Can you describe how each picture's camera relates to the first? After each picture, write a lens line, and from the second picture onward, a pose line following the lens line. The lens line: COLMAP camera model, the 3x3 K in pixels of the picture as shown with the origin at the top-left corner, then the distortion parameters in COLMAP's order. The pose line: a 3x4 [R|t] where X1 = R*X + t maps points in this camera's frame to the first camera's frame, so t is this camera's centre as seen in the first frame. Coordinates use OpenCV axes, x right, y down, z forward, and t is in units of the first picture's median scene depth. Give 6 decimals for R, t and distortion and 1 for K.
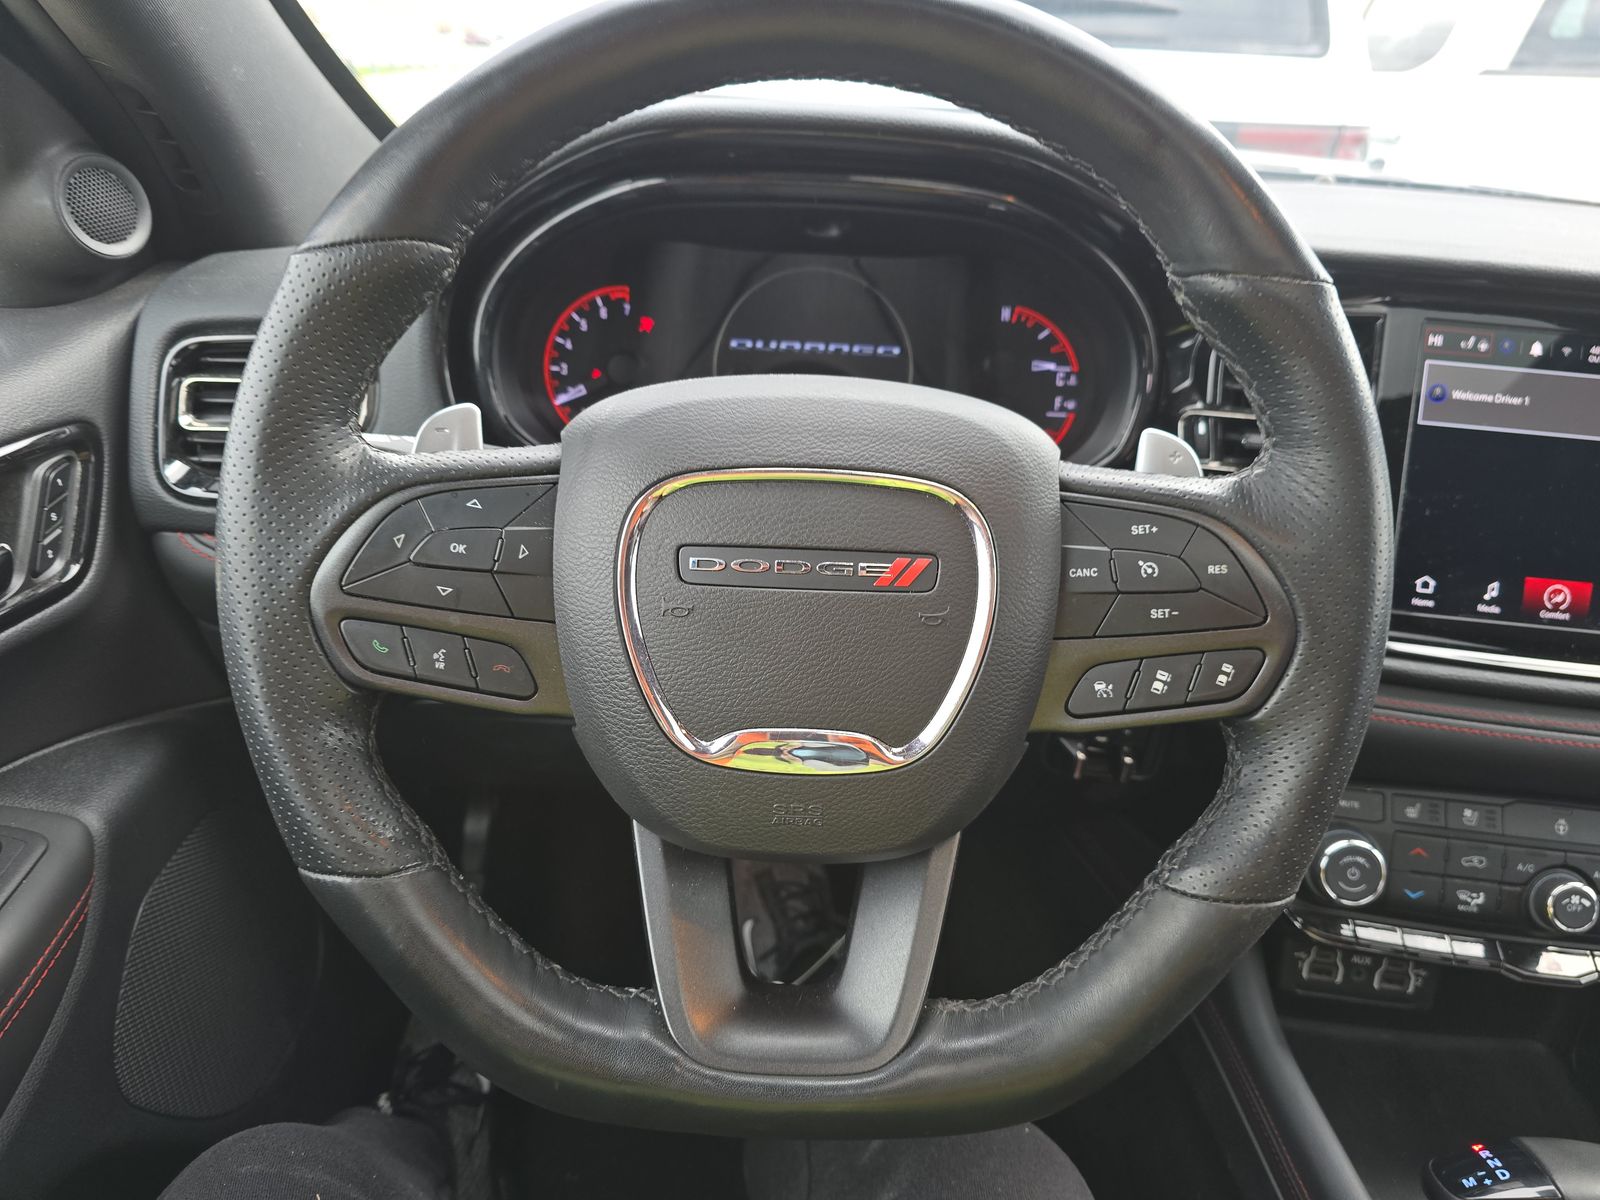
lens RADIAL K [[1064.3, 0, 800.0], [0, 1064.3, 600.0], [0, 0, 1]] dist [-0.001710, -0.023893]
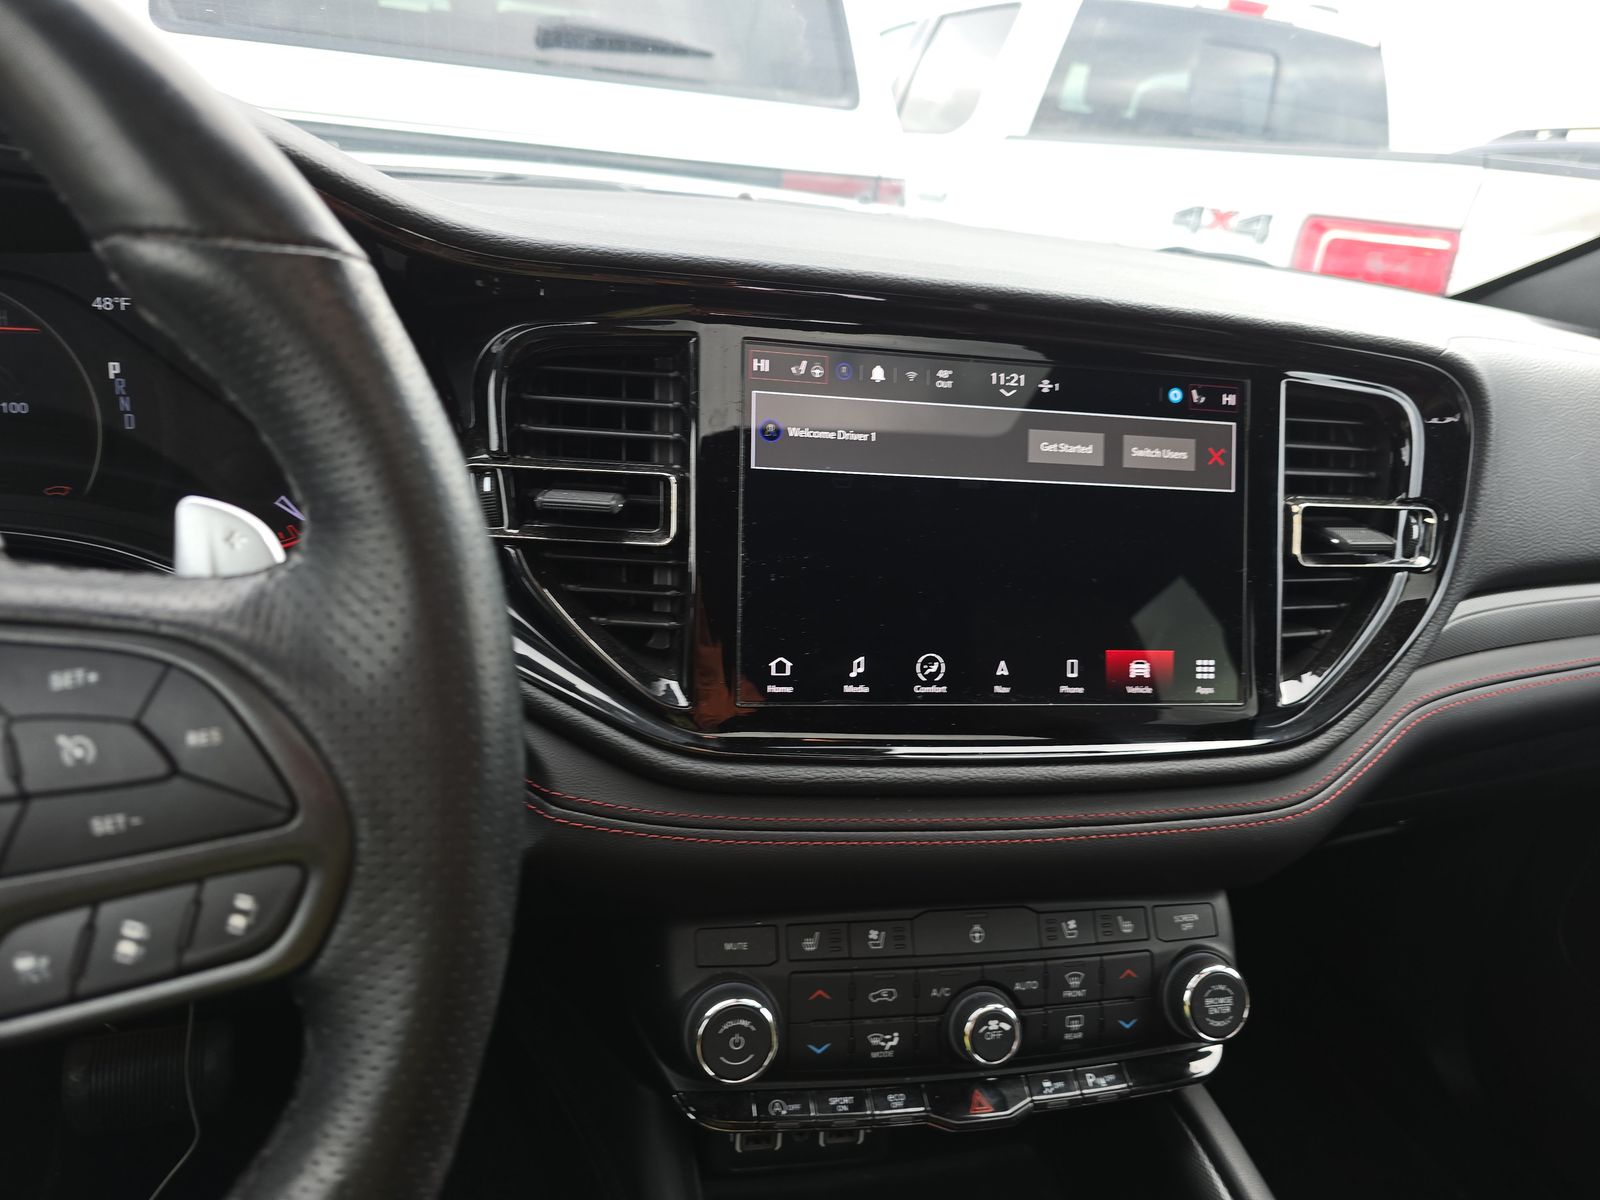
lens RADIAL K [[1086.8, 0, 801.5], [0, 1086.8, 588.8], [0, 0, 1]] dist [-0.001116, 0.000048]
pose [[0.943430, -0.071970, 0.323667, 0.332074], [0.090194, 0.995053, -0.041641, -0.036274], [-0.319069, 0.068478, 0.945254, 0.207299]]
